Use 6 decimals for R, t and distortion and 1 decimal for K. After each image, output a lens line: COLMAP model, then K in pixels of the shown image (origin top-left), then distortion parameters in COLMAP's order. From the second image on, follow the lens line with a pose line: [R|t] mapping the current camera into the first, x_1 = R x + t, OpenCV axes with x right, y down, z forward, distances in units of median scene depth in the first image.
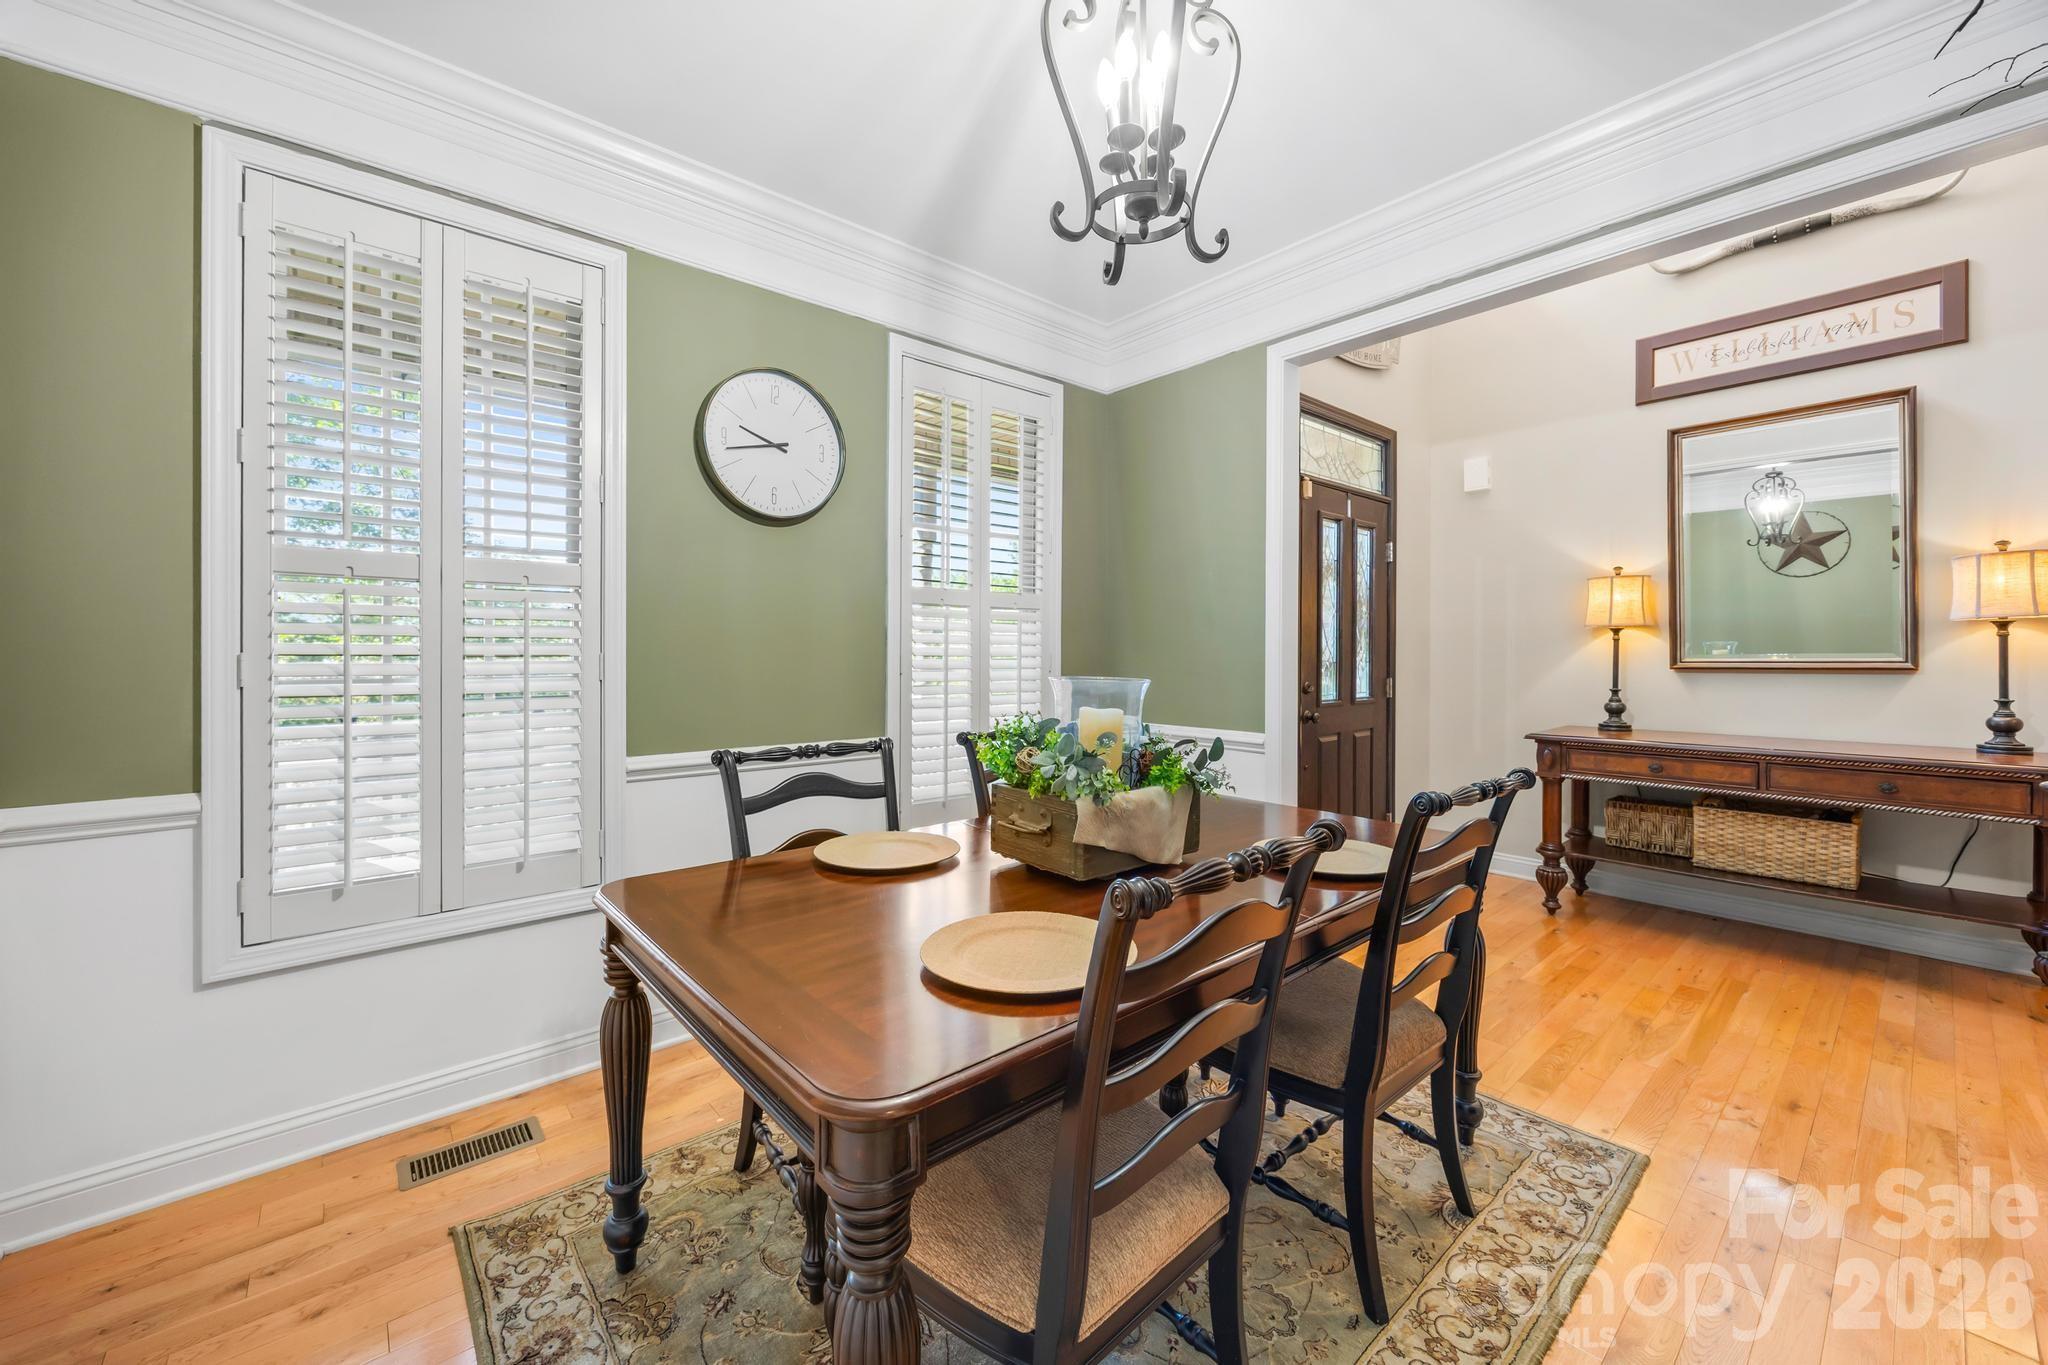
lens RADIAL K [[800.8, 0, 1022.1], [0, 800.8, 654.7], [0, 0, 1]] dist [-0.003825, 0.001080]
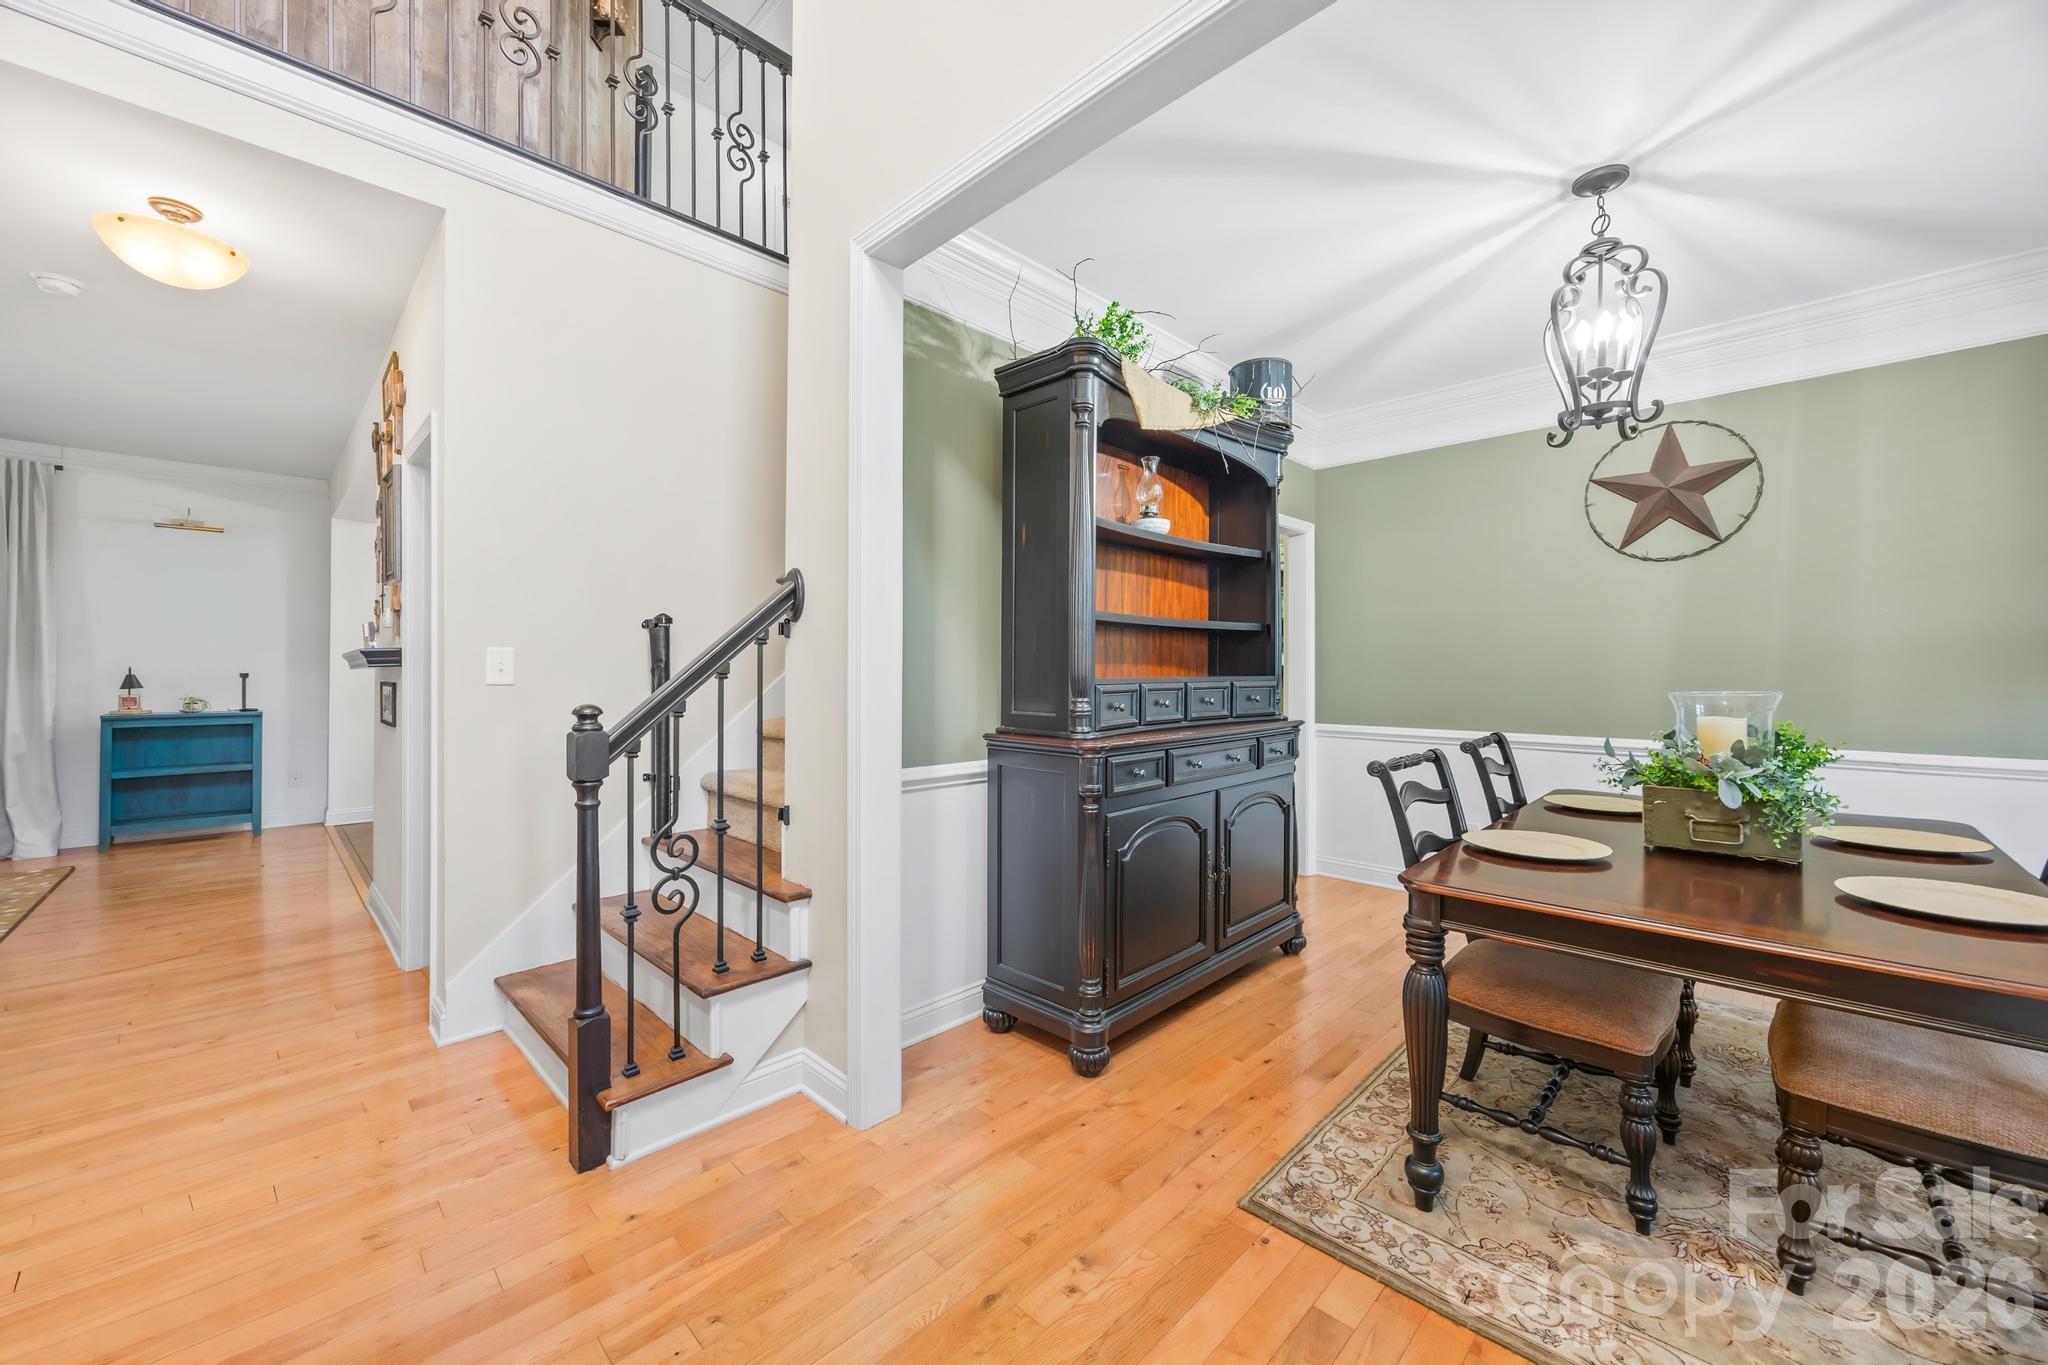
lens RADIAL K [[776.6, 0, 1036.3], [0, 776.6, 663.9], [0, 0, 1]] dist [-0.002291, -0.000529]
pose [[-0.996212, -0.005395, -0.086785, 0.799273], [-0.005341, 0.999985, -0.000860, -0.003925], [0.086789, -0.000394, -0.996227, 1.370089]]
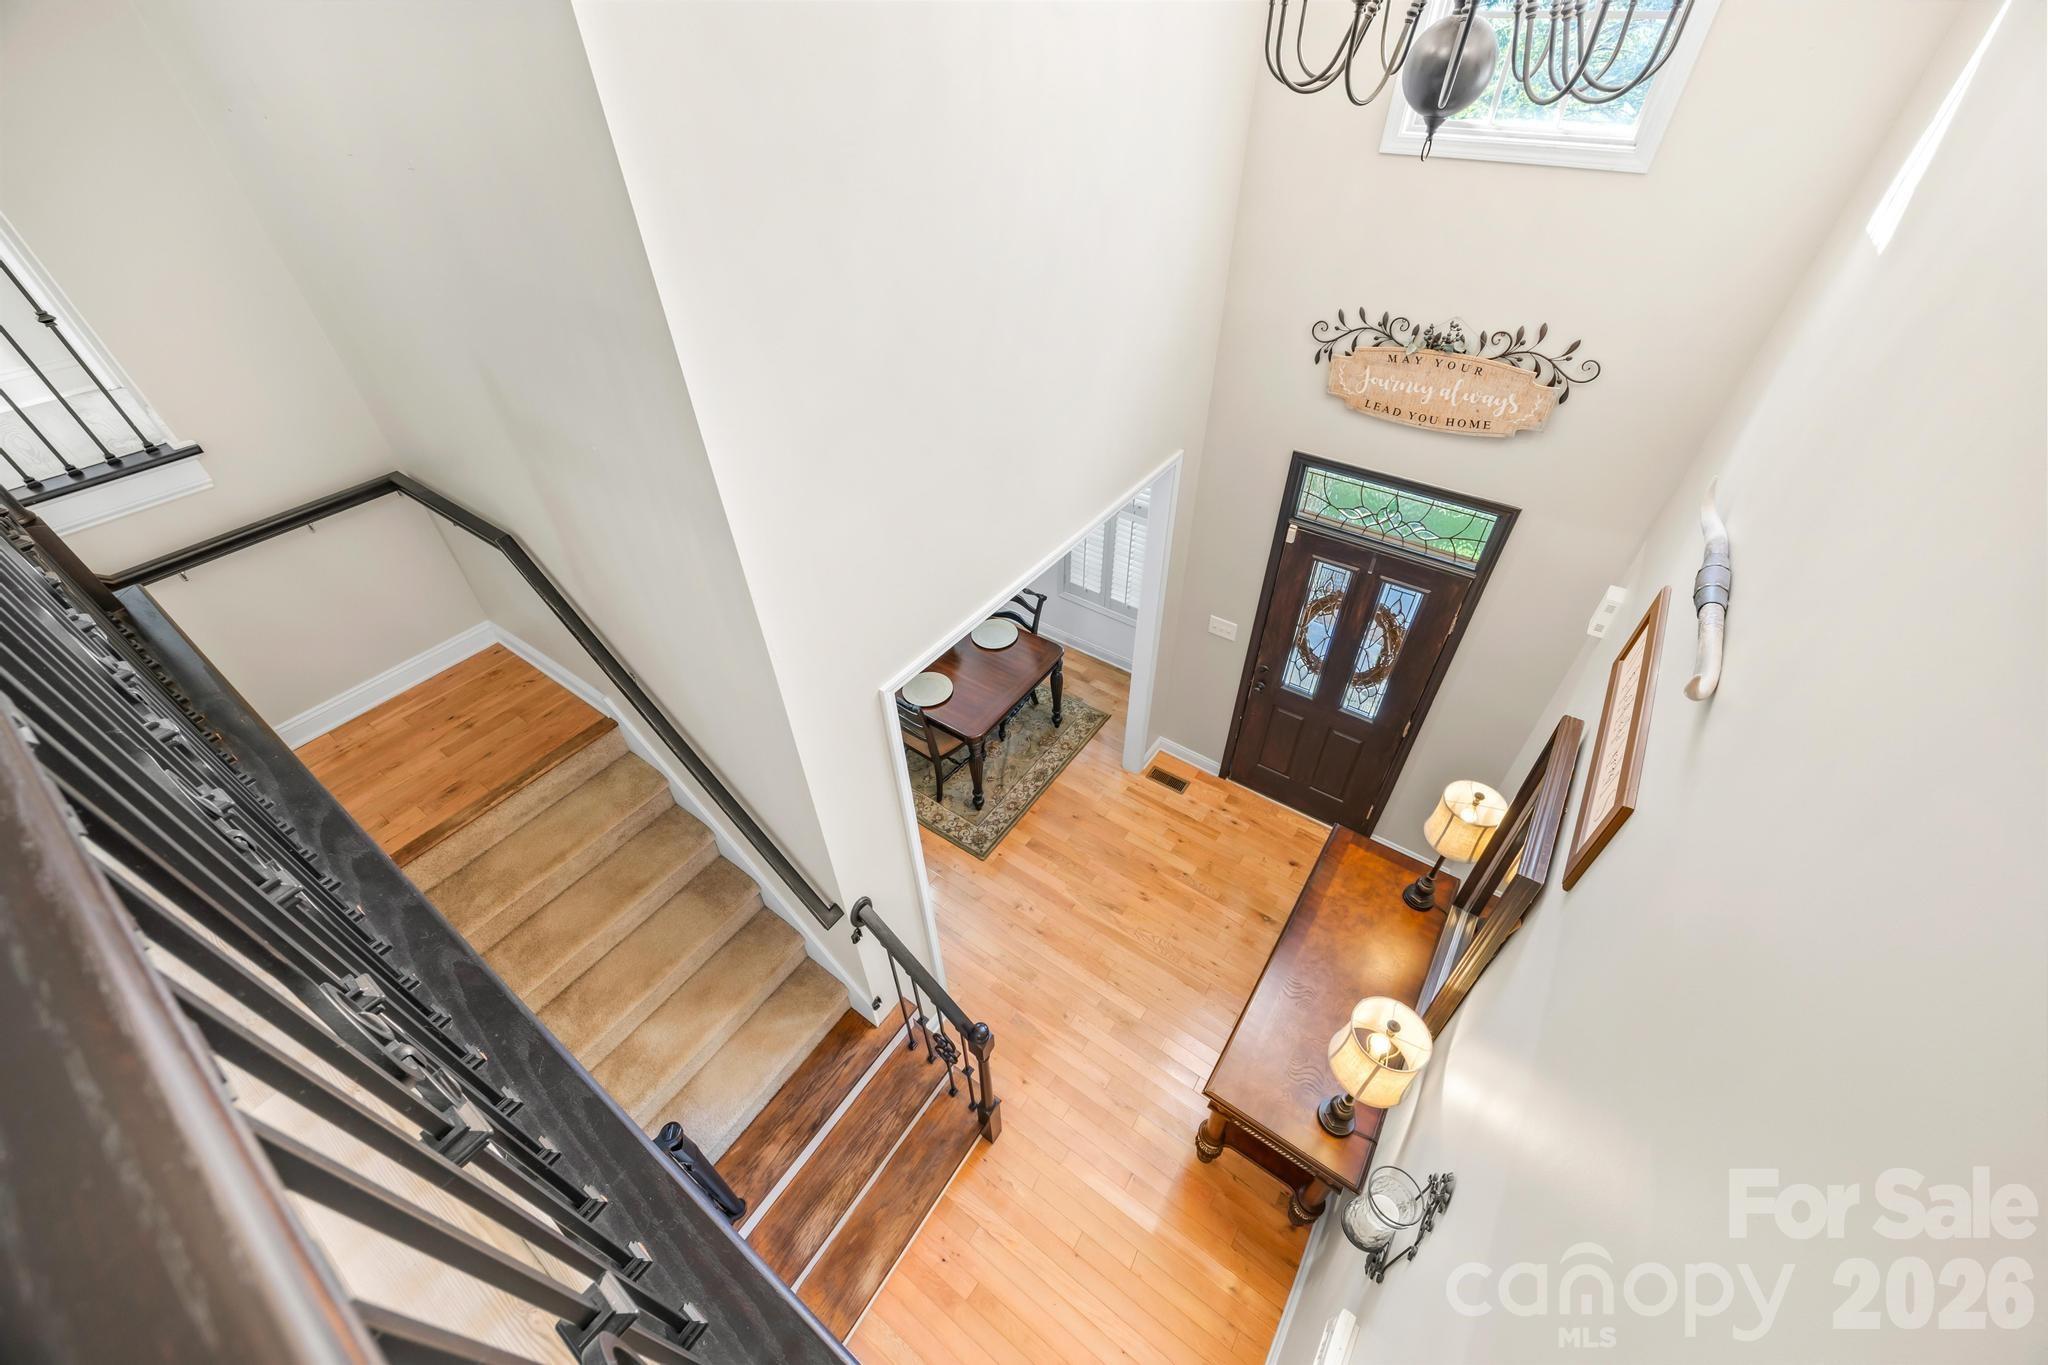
lens RADIAL K [[776.6, 0, 1030.2], [0, 776.6, 671.4], [0, 0, 1]] dist [-0.002291, -0.000529]
pose [[0.236311, 0.637190, -0.733584, 1.658120], [0.006759, 0.753870, 0.656988, -1.087282], [0.971654, -0.160212, 0.173841, 0.587855]]
